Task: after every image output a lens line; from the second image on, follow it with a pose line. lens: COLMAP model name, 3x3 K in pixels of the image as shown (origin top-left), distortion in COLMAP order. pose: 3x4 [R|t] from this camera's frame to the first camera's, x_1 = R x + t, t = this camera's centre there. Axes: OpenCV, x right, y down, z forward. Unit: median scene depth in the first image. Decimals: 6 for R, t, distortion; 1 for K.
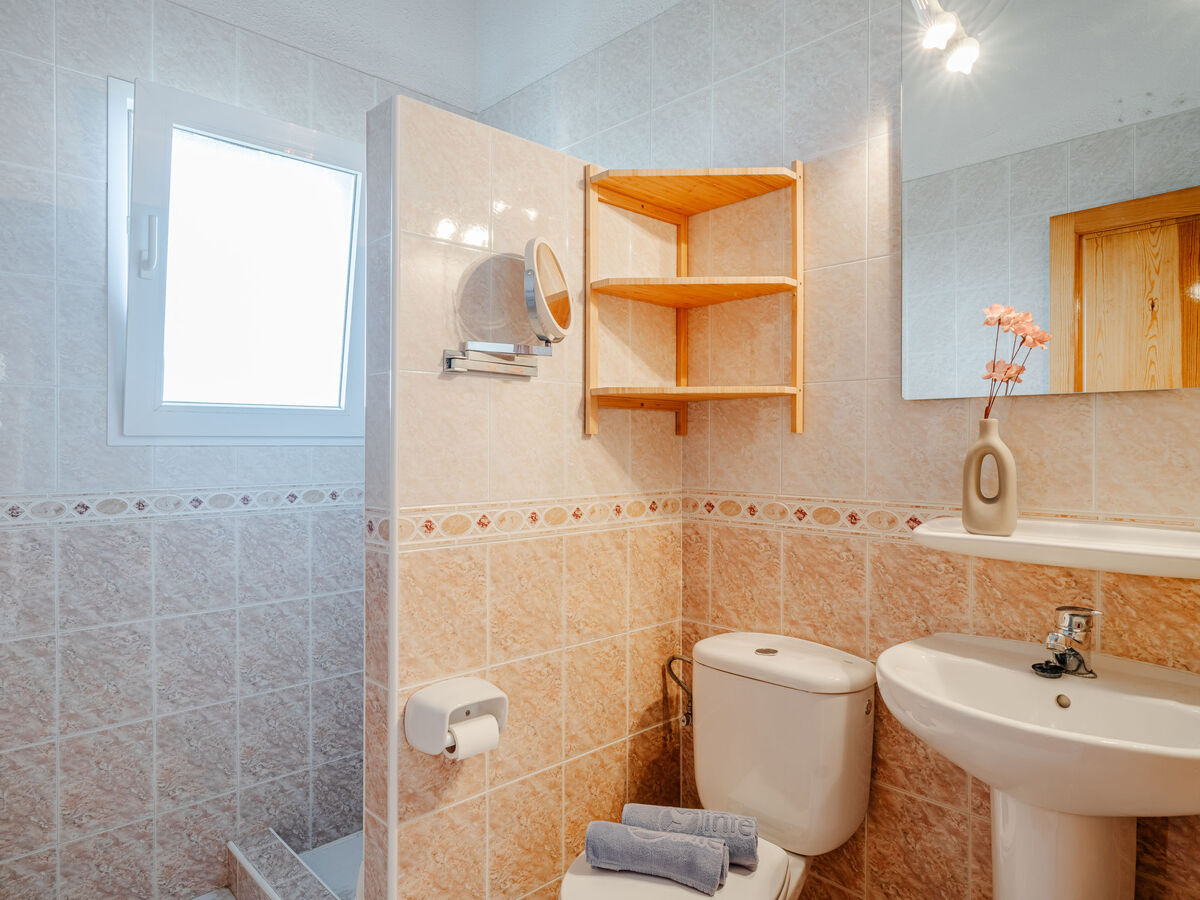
lens RADIAL K [[732.5, 0, 597.2], [0, 732.5, 446.2], [0, 0, 1]] dist [-0.002910, 0.003536]
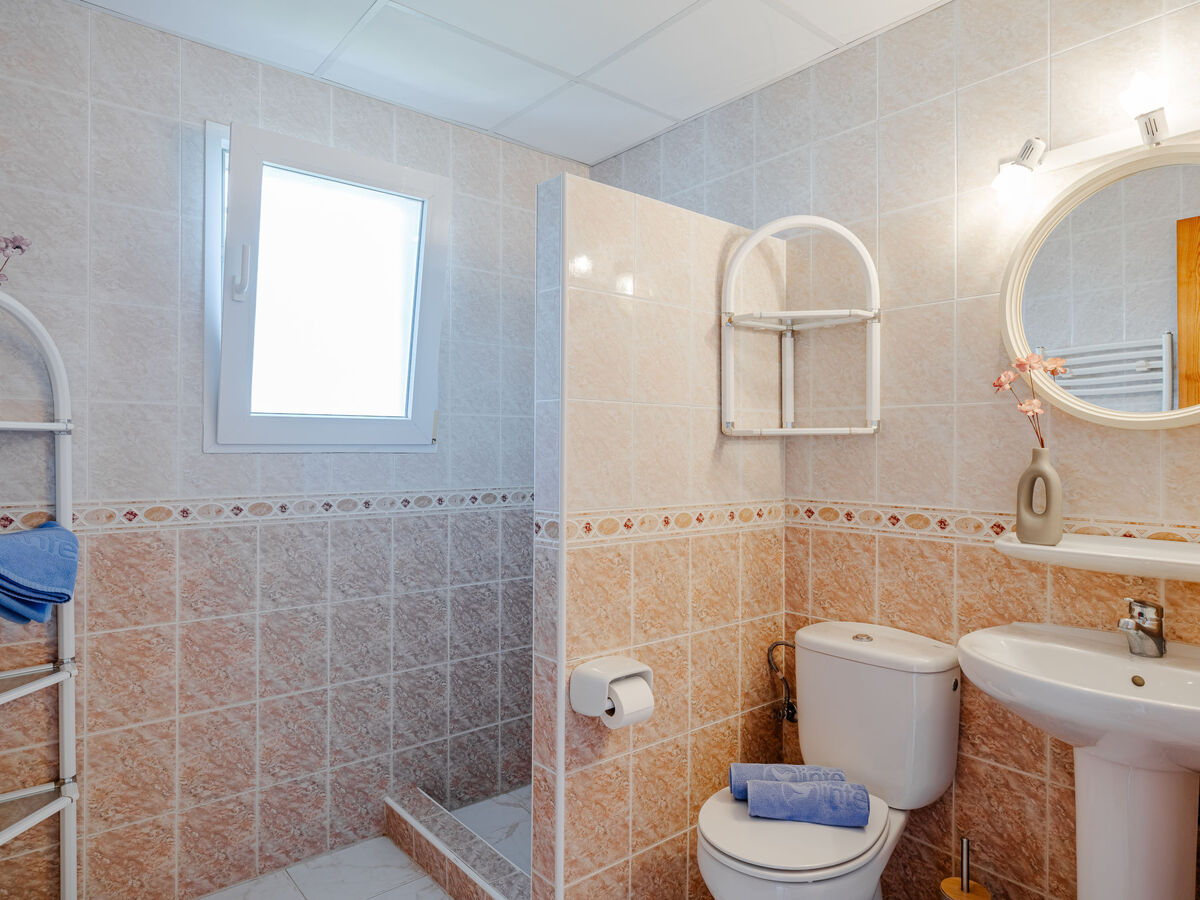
lens RADIAL K [[710.8, 0, 599.5], [0, 710.8, 441.1], [0, 0, 1]] dist [-0.041544, 0.018141]
pose [[0.997876, 0.001233, -0.065131, -0.117669], [-0.002526, 0.999801, -0.019778, -0.008150], [0.065093, 0.019901, 0.997681, -0.143843]]
